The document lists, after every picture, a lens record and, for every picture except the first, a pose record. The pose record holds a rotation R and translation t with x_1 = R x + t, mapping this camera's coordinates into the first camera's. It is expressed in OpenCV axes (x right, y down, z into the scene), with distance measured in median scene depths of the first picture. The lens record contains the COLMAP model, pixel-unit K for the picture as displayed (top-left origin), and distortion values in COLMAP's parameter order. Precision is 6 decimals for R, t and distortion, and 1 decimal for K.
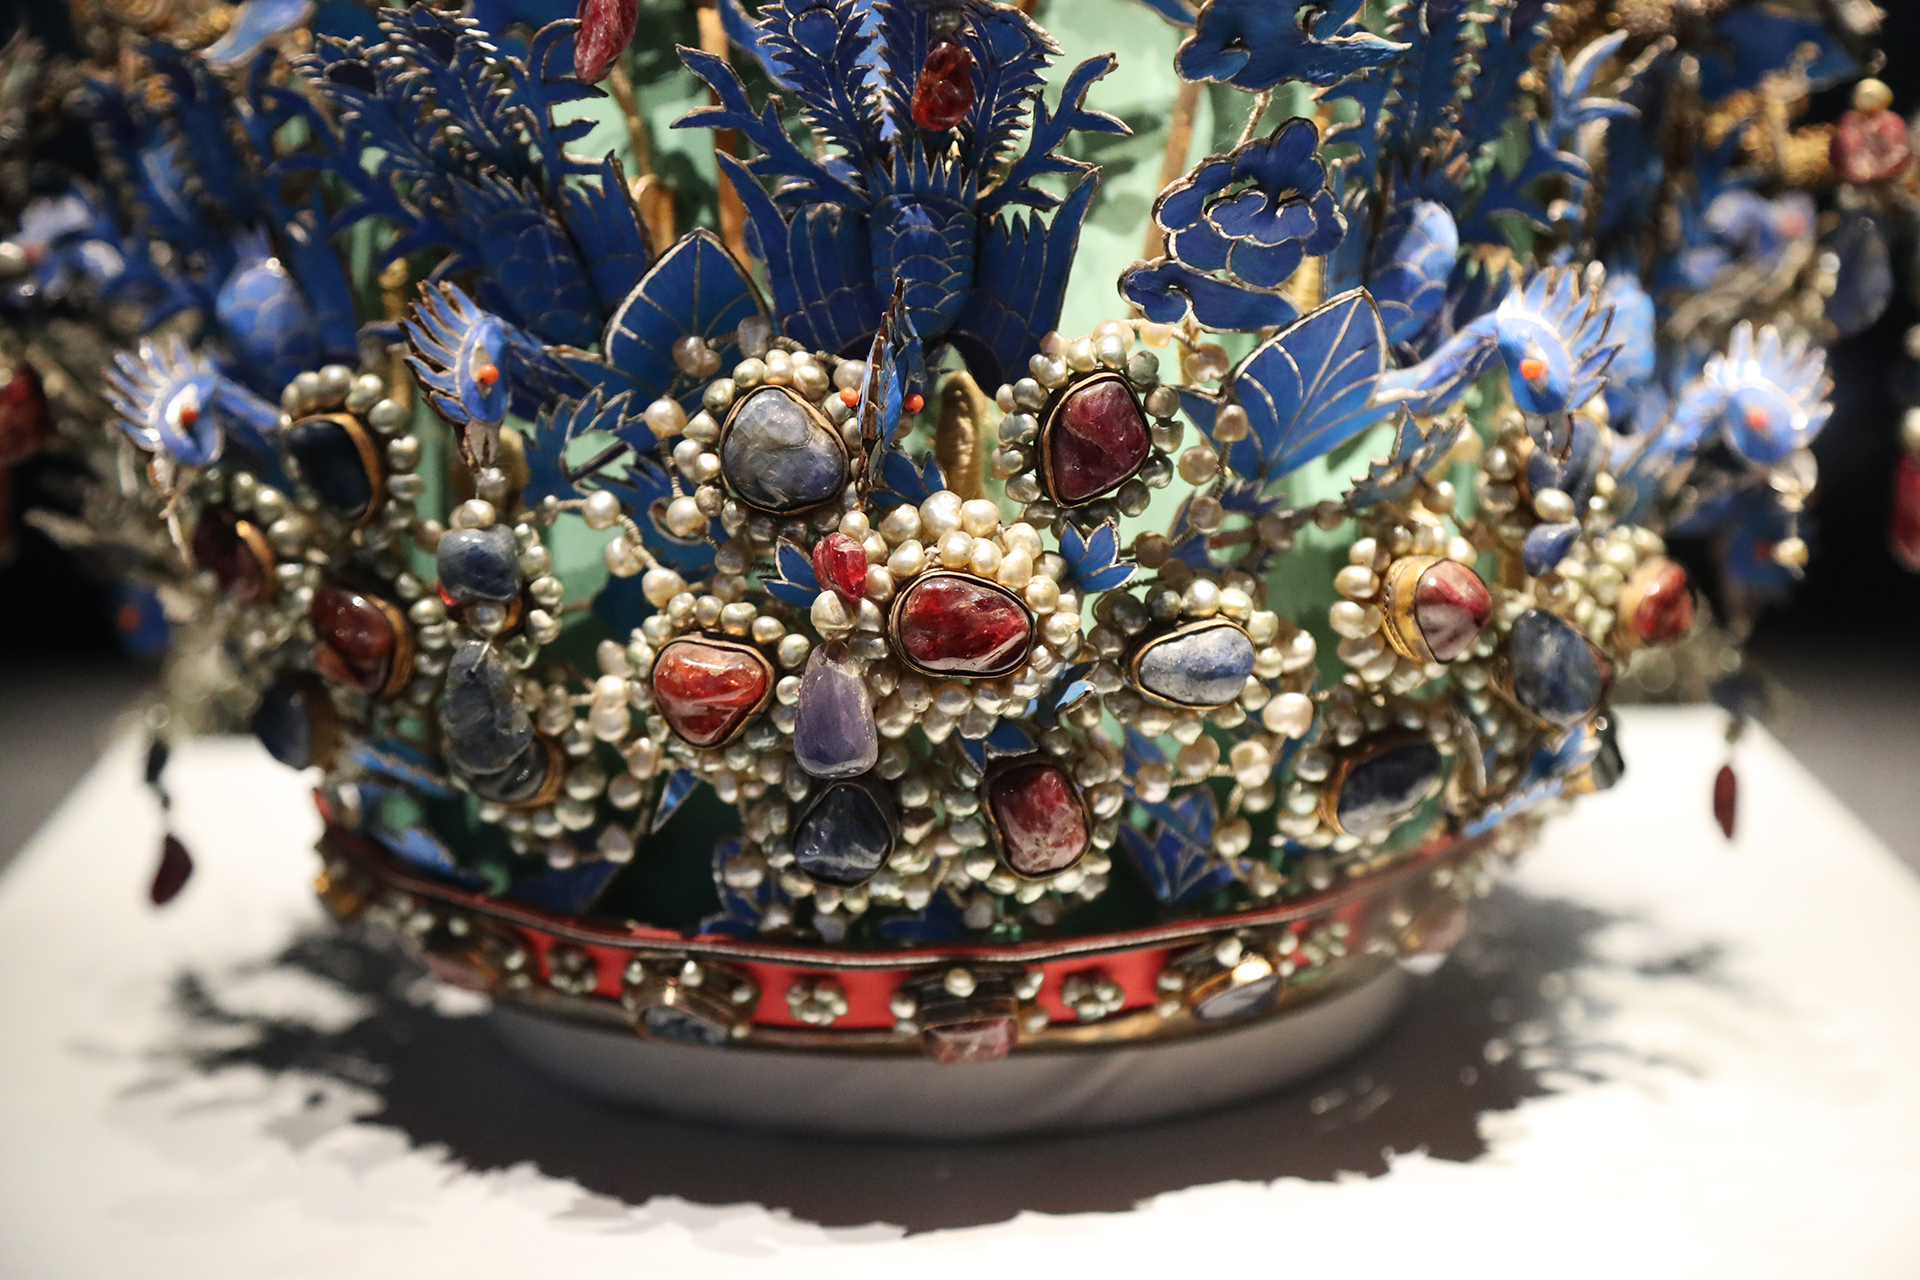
lens RADIAL K [[3659.7, 0, 962.6], [0, 3659.7, 640.0], [0, 0, 1]] dist [0.222326, 0.000000]
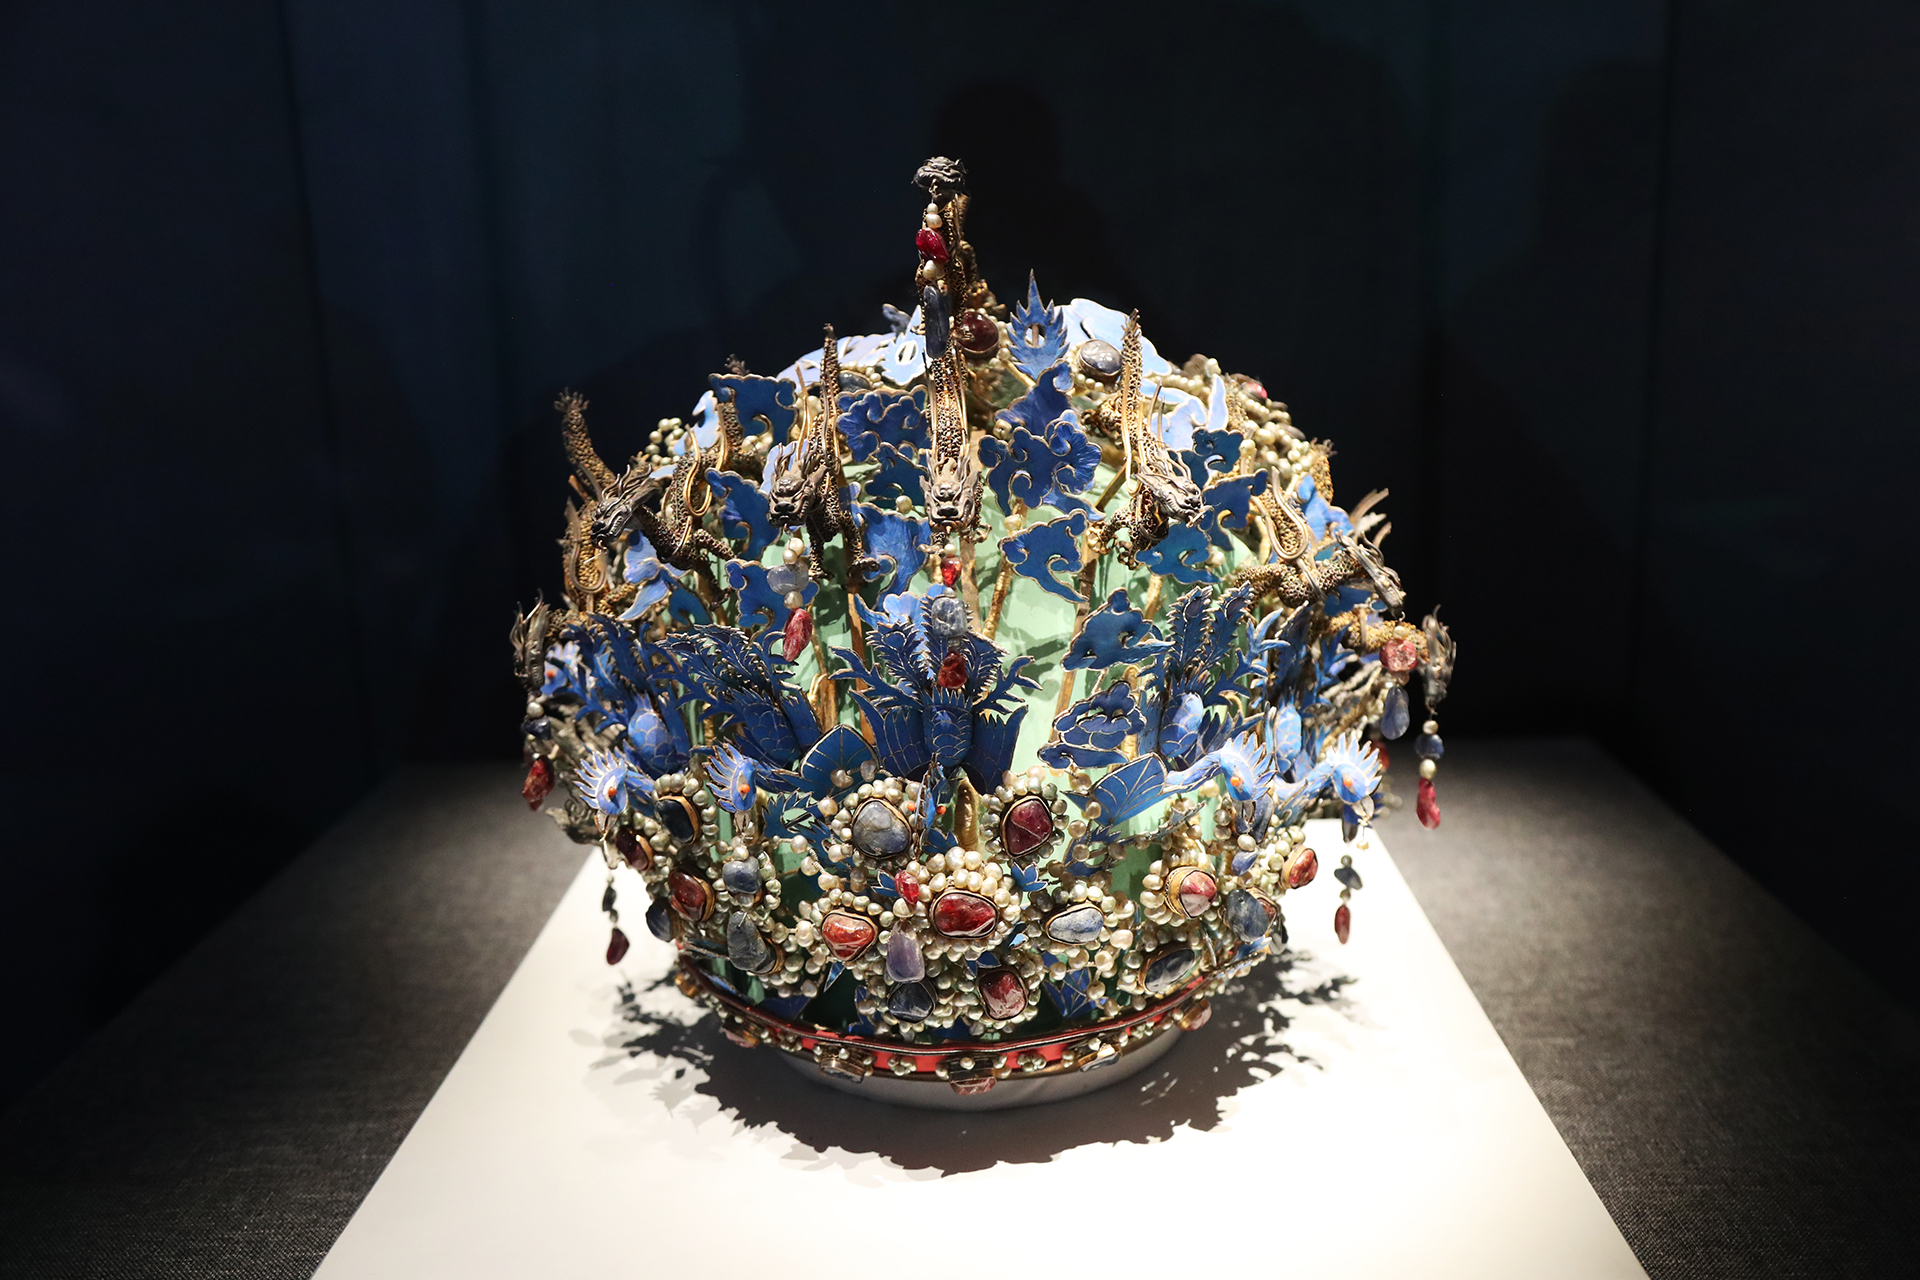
lens RADIAL K [[1782.7, 0, 962.4], [0, 1782.7, 642.4], [0, 0, 1]] dist [0.001365, 0.000000]
pose [[0.998823, -0.000388, -0.048493, 0.046382], [0.002408, 0.999131, 0.041610, -0.192973], [0.048434, -0.041678, 0.997956, -0.027858]]
